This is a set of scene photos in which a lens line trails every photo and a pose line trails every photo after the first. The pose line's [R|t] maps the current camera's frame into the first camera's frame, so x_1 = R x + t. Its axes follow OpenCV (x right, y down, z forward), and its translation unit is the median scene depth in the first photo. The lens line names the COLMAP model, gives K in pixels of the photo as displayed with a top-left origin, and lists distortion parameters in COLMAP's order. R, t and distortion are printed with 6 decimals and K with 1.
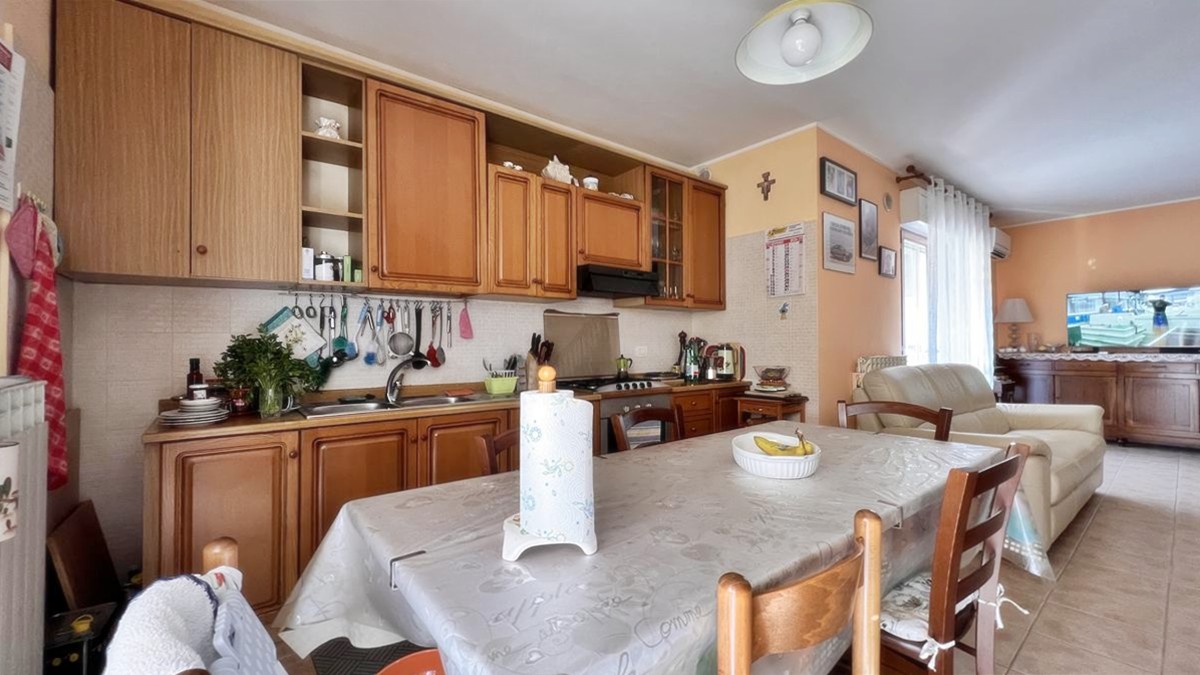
lens RADIAL K [[479.1, 0, 603.7], [0, 479.1, 338.1], [0, 0, 1]] dist [-0.001297, 0.000033]
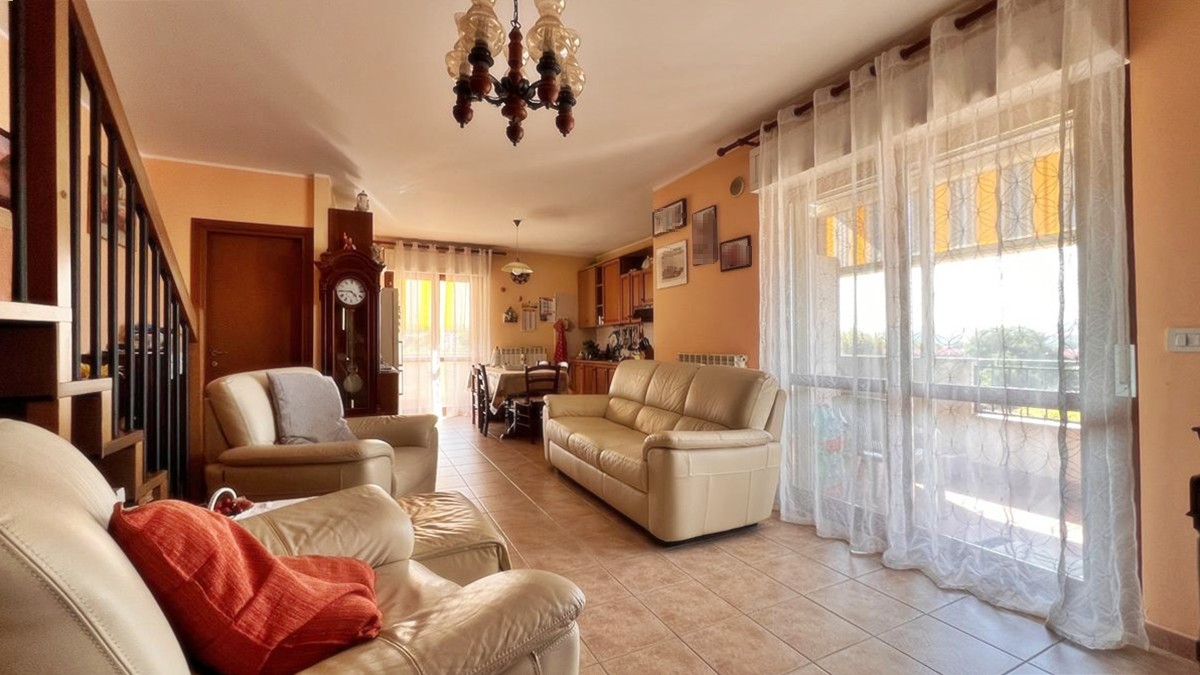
lens RADIAL K [[483.2, 0, 596.8], [0, 483.2, 338.7], [0, 0, 1]] dist [-0.000131, 0.000004]
pose [[-0.222544, -0.001061, -0.974922, 2.183504], [0.019687, 0.999791, -0.005582, 0.005194], [0.974724, -0.020436, -0.222477, 1.299190]]
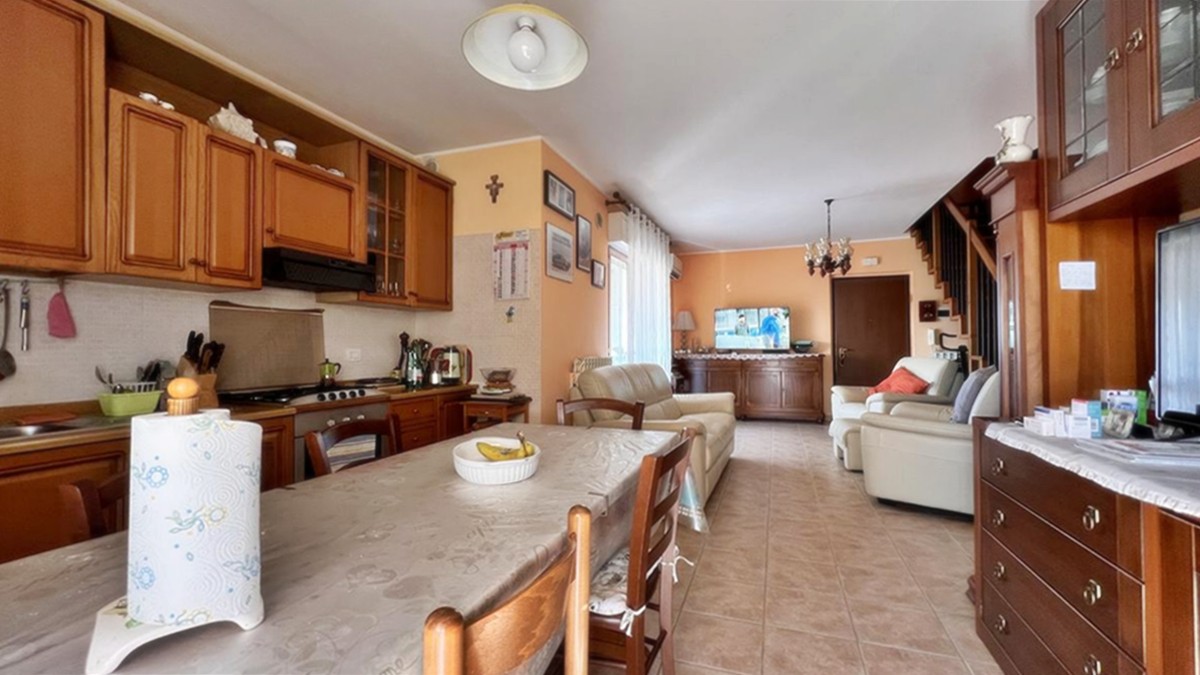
lens RADIAL K [[483.2, 0, 596.8], [0, 483.2, 338.7], [0, 0, 1]] dist [-0.000131, 0.000004]
pose [[0.861487, 0.010403, 0.507673, 0.017058], [-0.008658, 0.999946, -0.005800, 0.000164], [-0.507705, 0.000601, 0.861531, 0.027237]]
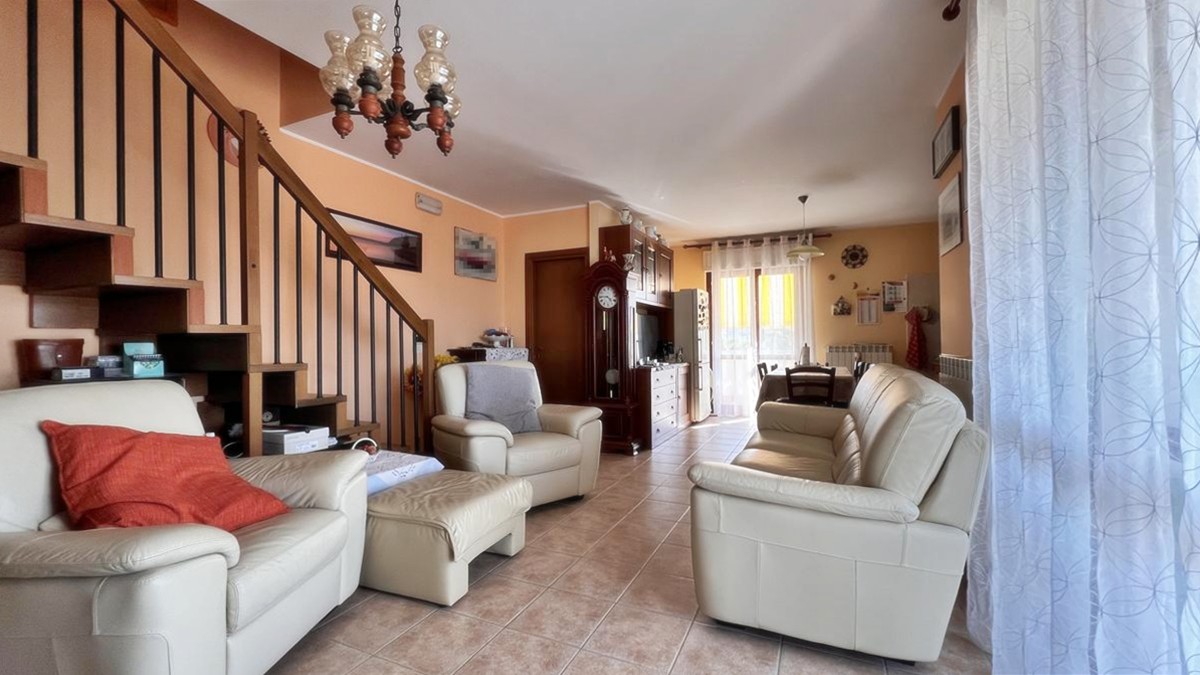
lens RADIAL K [[479.1, 0, 603.7], [0, 479.1, 338.1], [0, 0, 1]] dist [-0.001297, 0.000033]
pose [[-0.894016, 0.011426, -0.447890, 1.678285], [0.021914, 0.999593, -0.018243, 0.015601], [0.447499, -0.026124, -0.893903, 1.755623]]
